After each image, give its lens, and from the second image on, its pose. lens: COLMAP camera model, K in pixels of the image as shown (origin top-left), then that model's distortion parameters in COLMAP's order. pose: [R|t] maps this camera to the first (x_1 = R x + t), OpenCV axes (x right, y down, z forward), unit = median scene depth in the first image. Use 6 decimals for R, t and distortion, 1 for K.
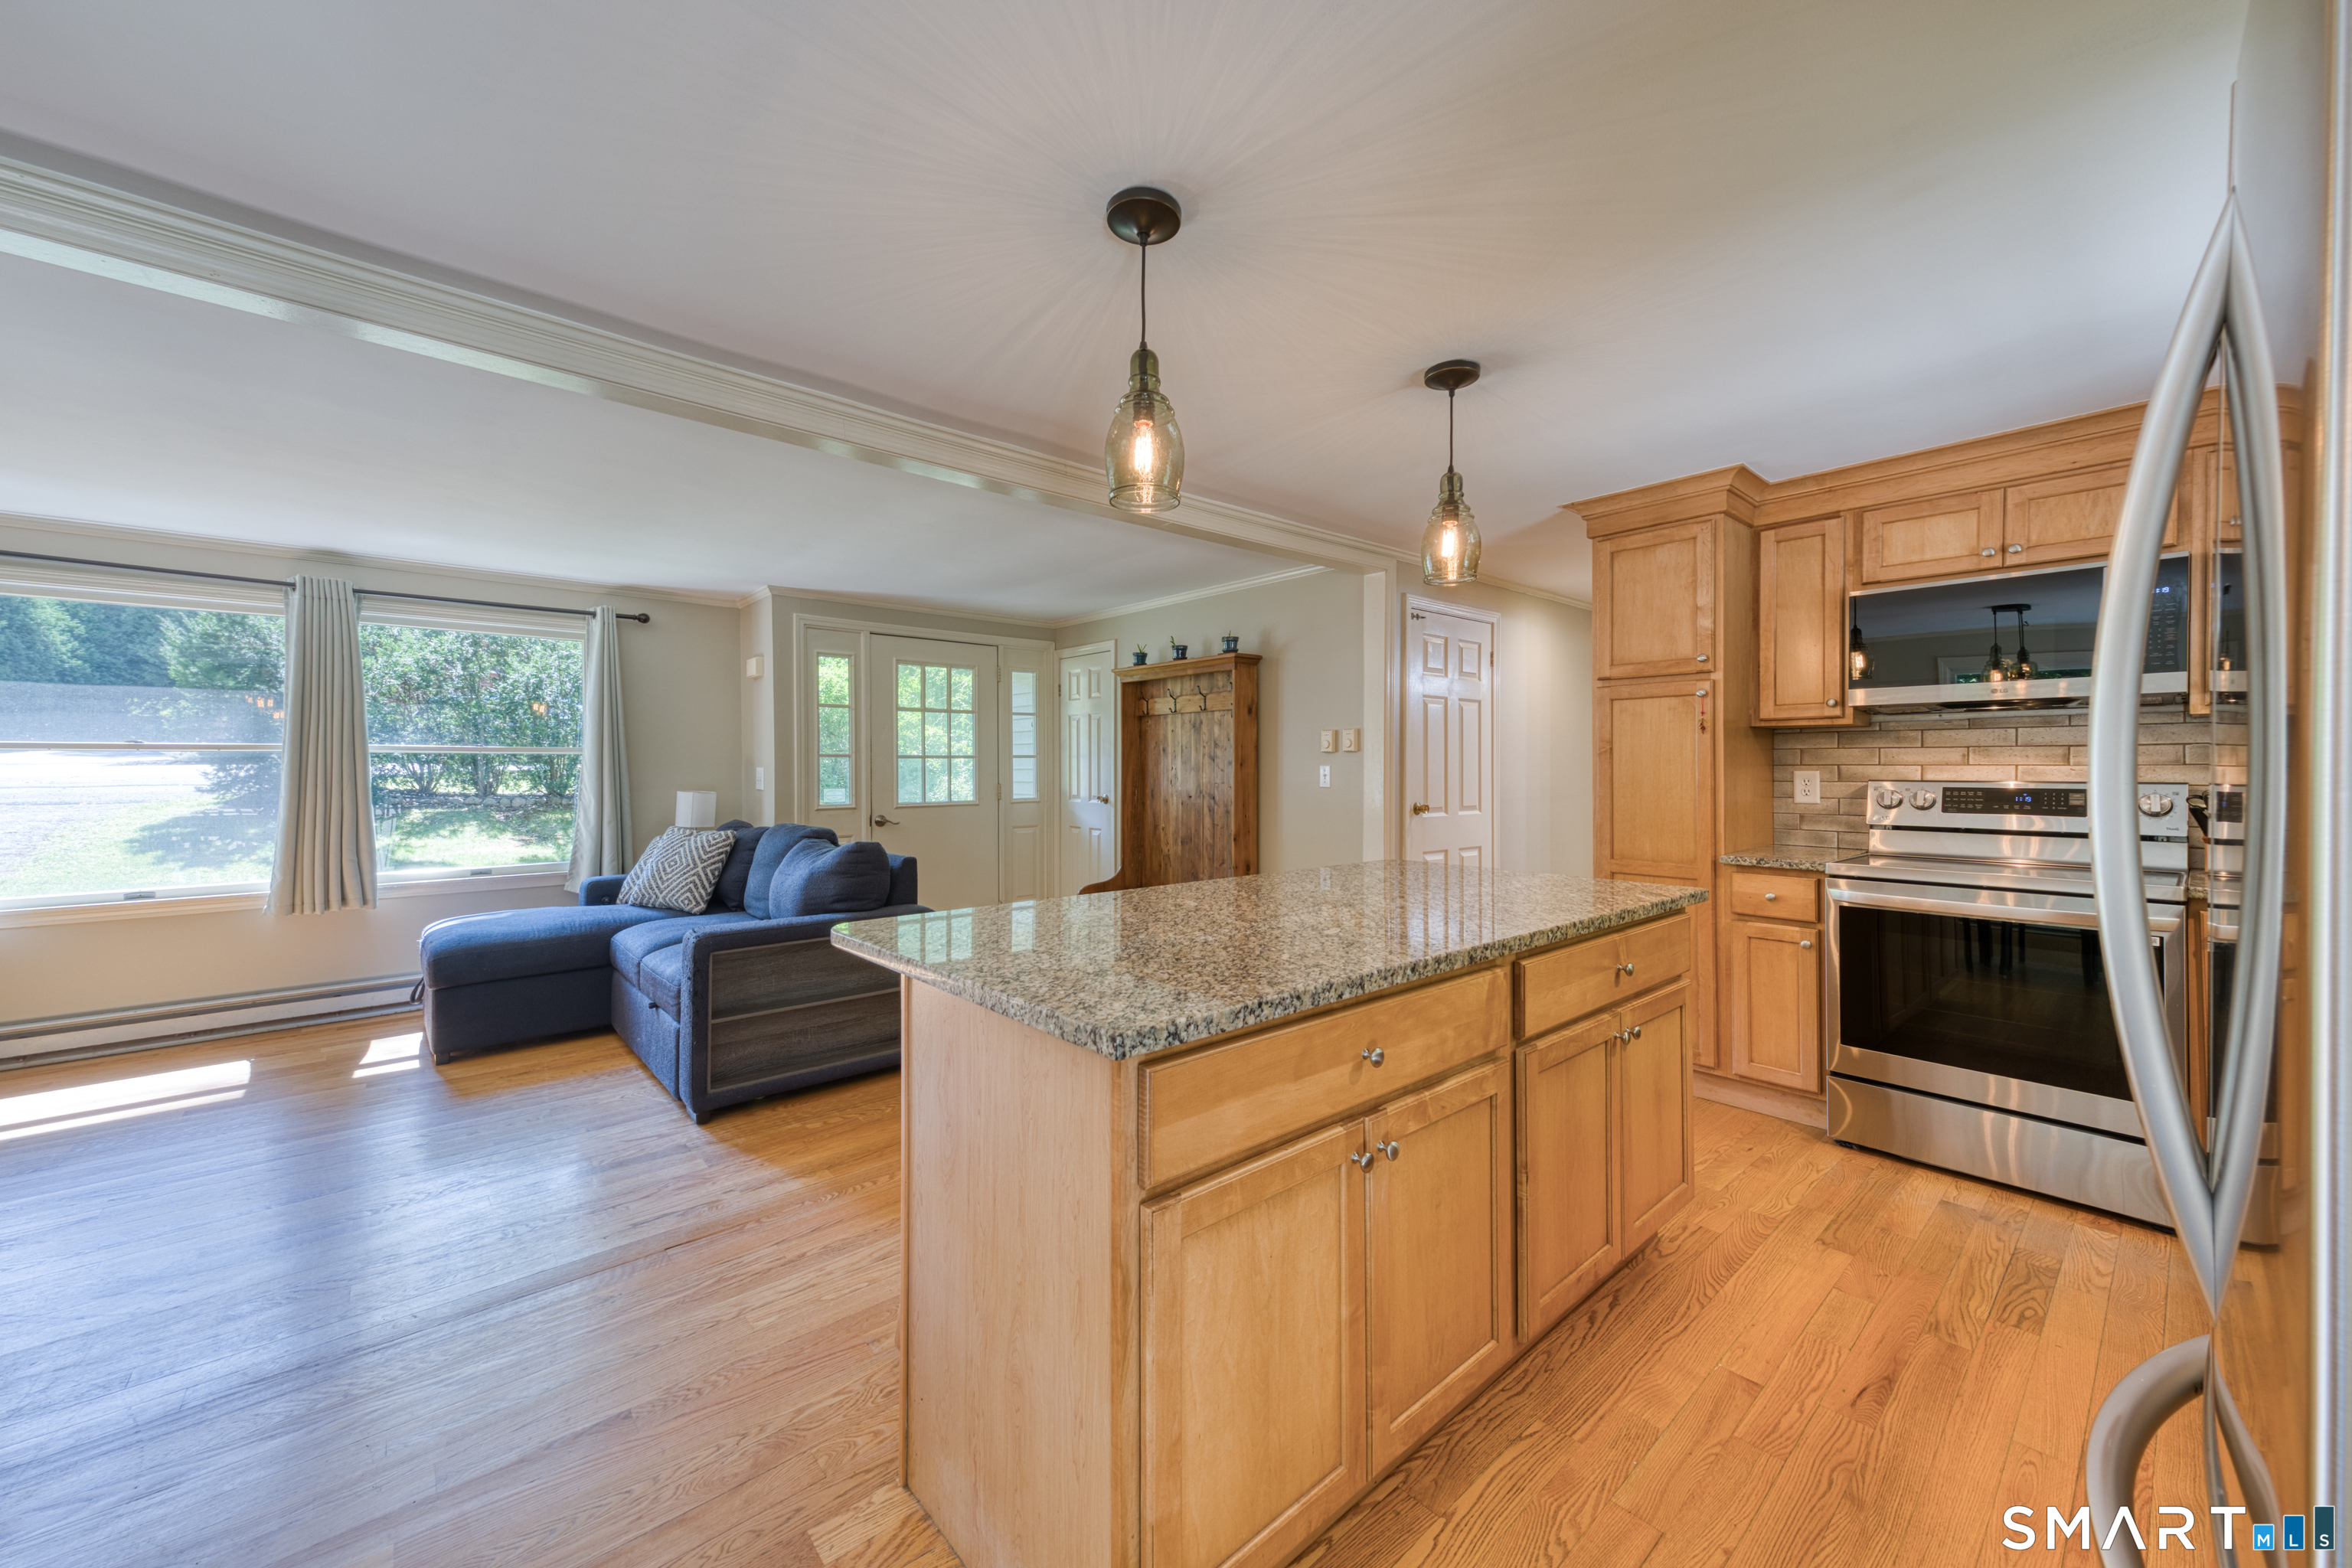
lens RADIAL K [[887.4, 0, 1202.2], [0, 887.4, 772.3], [0, 0, 1]] dist [0.032354, -0.002585]
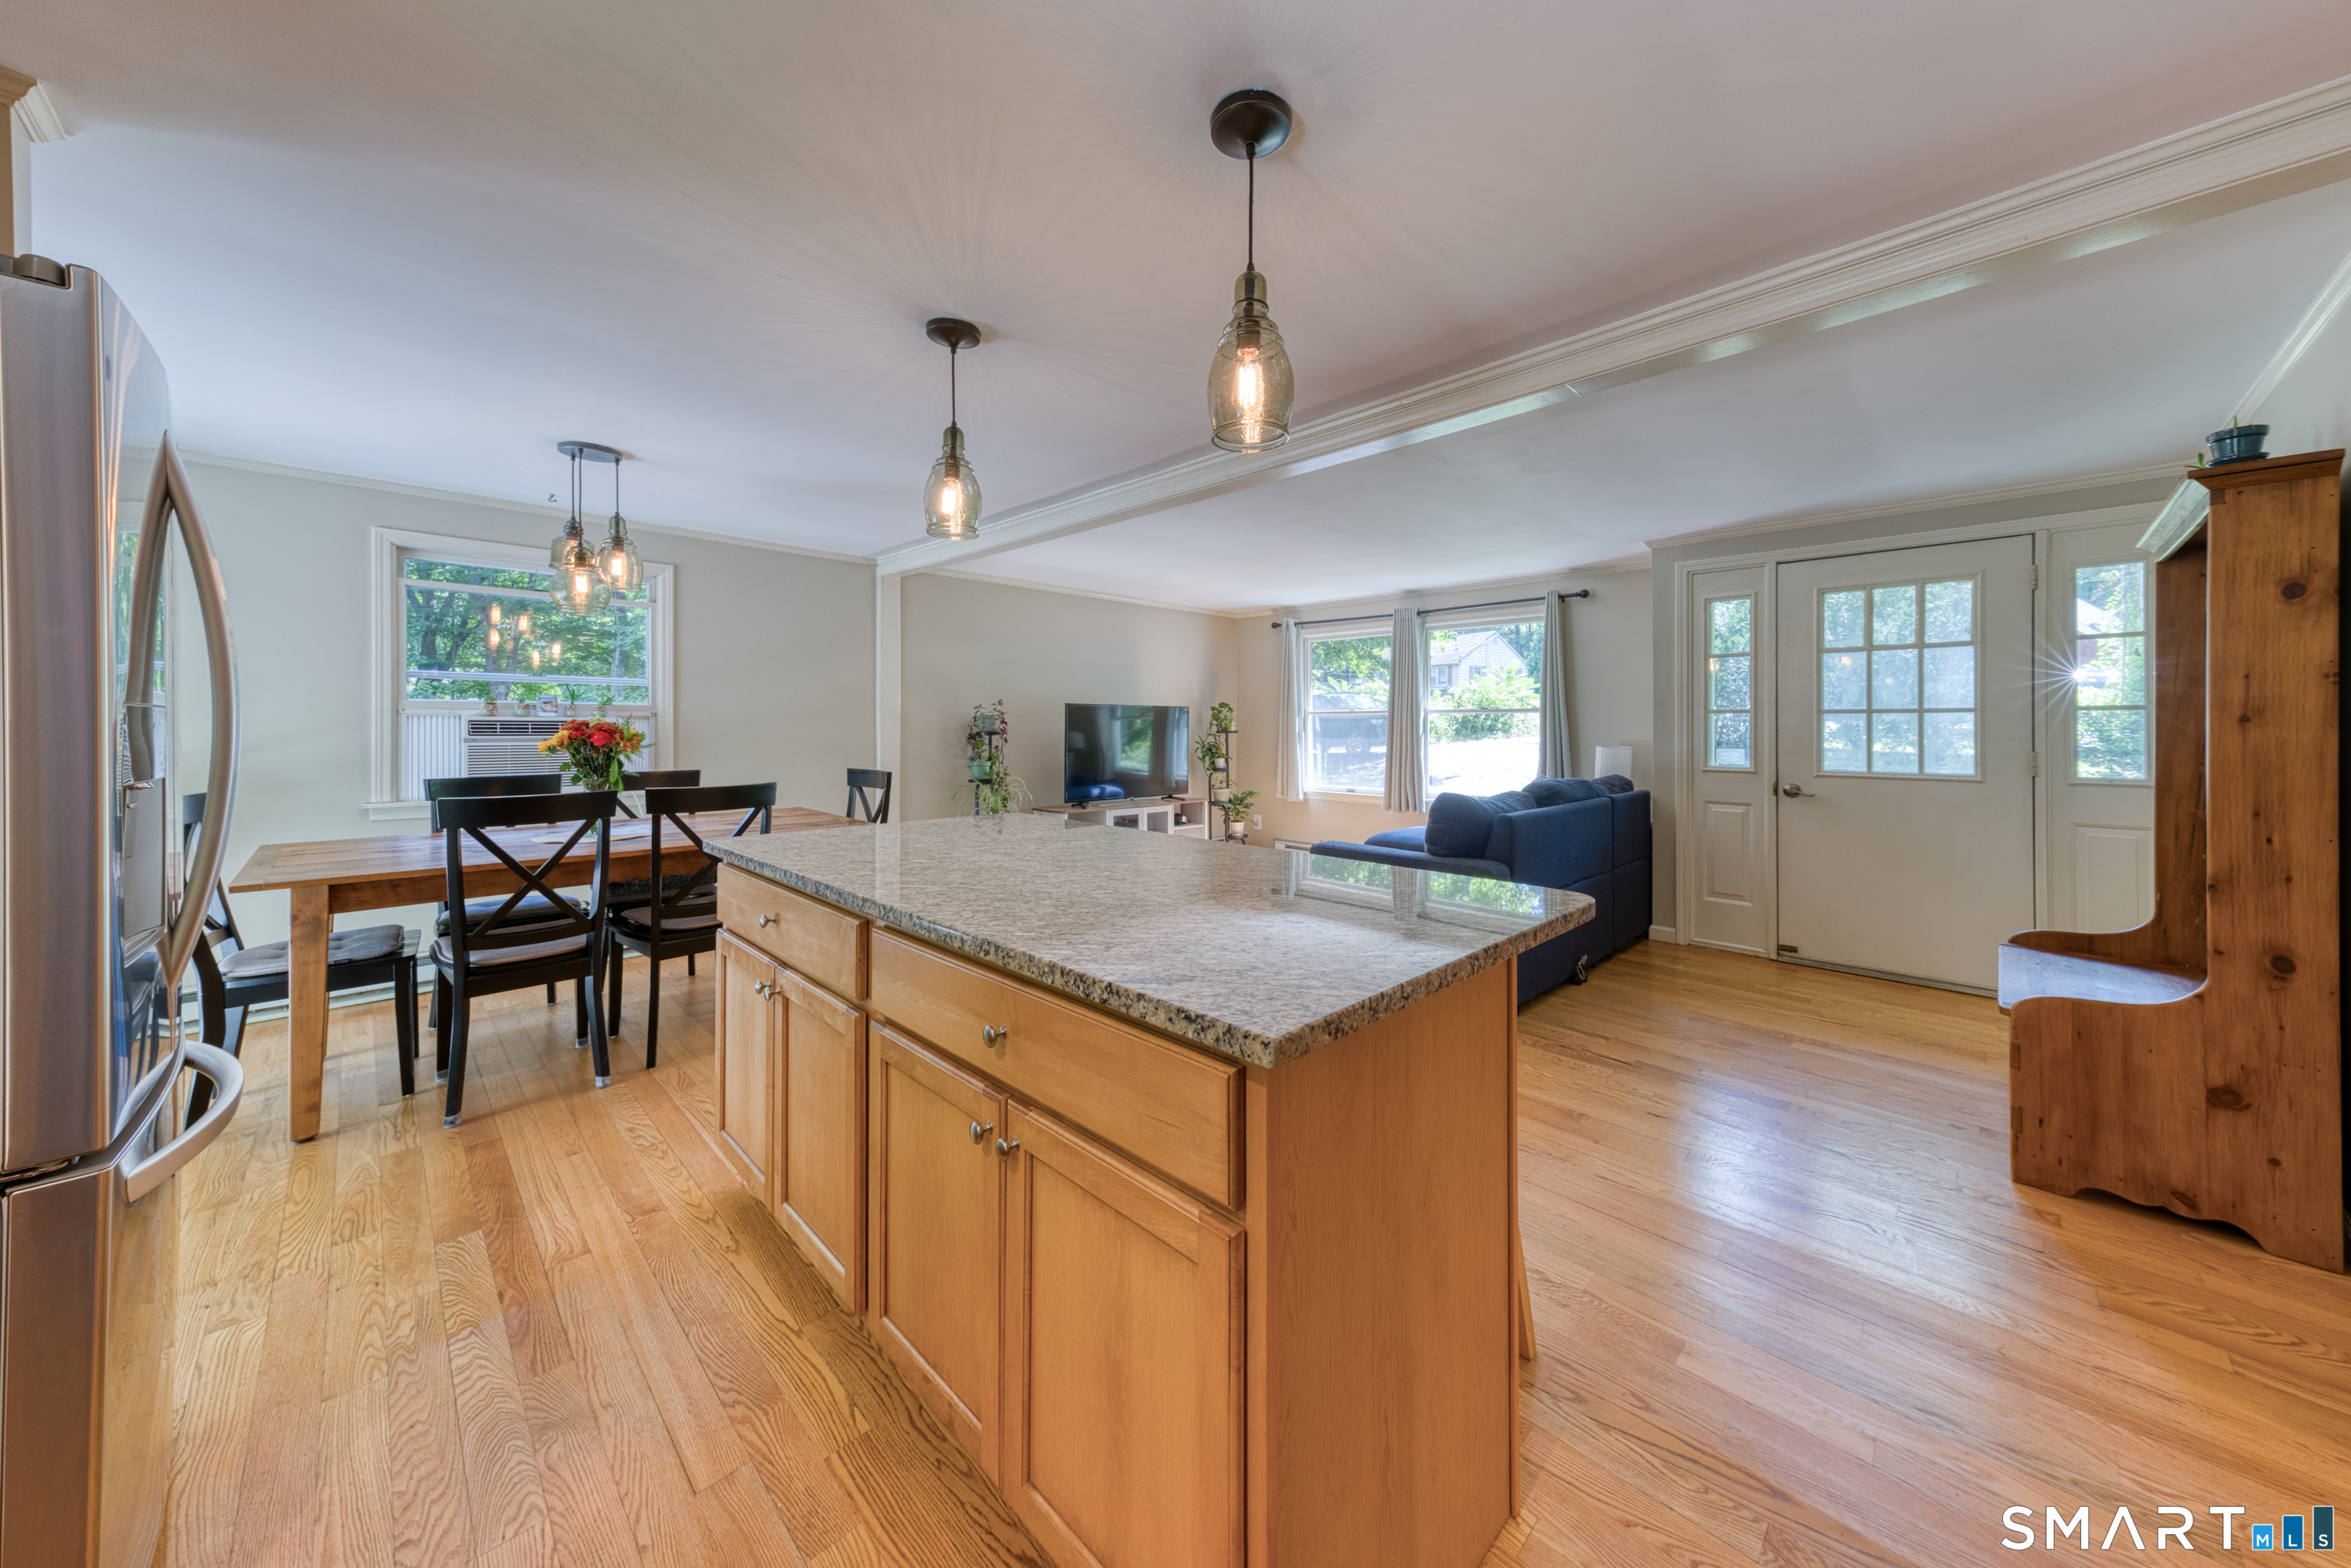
lens RADIAL K [[787.2, 0, 1132.8], [0, 787.2, 720.1], [0, 0, 1]] dist [0.017425, 0.000180]
pose [[0.028423, -0.001685, -0.999595, 0.493043], [-0.009106, 0.999957, -0.001944, -0.003124], [0.999555, 0.009157, 0.028407, 0.511522]]
